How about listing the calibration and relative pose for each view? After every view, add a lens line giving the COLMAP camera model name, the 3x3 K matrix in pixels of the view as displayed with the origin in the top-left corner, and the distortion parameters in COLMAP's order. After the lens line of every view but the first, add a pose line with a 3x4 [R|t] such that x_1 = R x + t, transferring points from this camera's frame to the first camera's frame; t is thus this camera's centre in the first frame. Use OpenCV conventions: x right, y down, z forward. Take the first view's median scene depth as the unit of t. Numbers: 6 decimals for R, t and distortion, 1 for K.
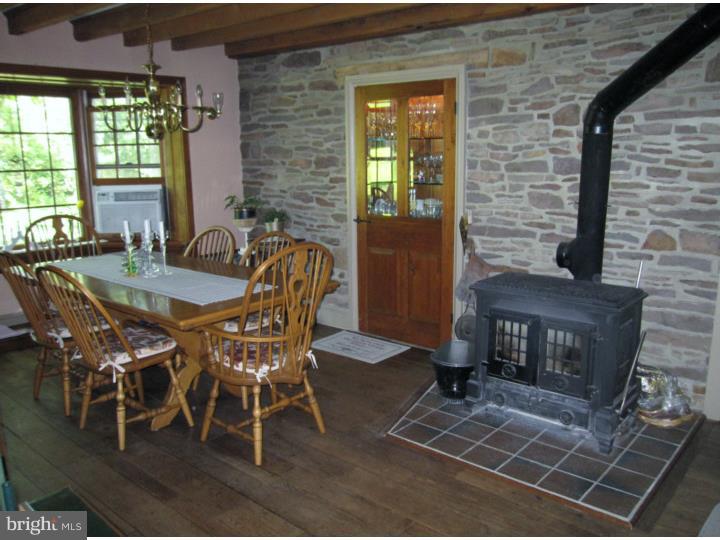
lens RADIAL K [[610.6, 0, 394.5], [0, 610.6, 274.2], [0, 0, 1]] dist [-0.089289, 0.034239]
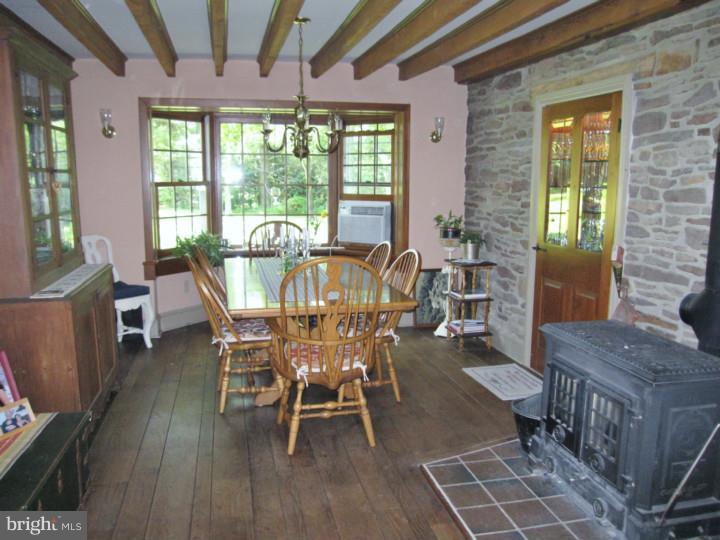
lens RADIAL K [[610.6, 0, 374.9], [0, 610.6, 277.5], [0, 0, 1]] dist [-0.089289, 0.034239]
pose [[0.796427, 0.112157, -0.594243, 0.345012], [-0.134900, 0.990840, 0.006212, -0.018962], [0.589496, 0.075215, 0.804262, 0.126426]]
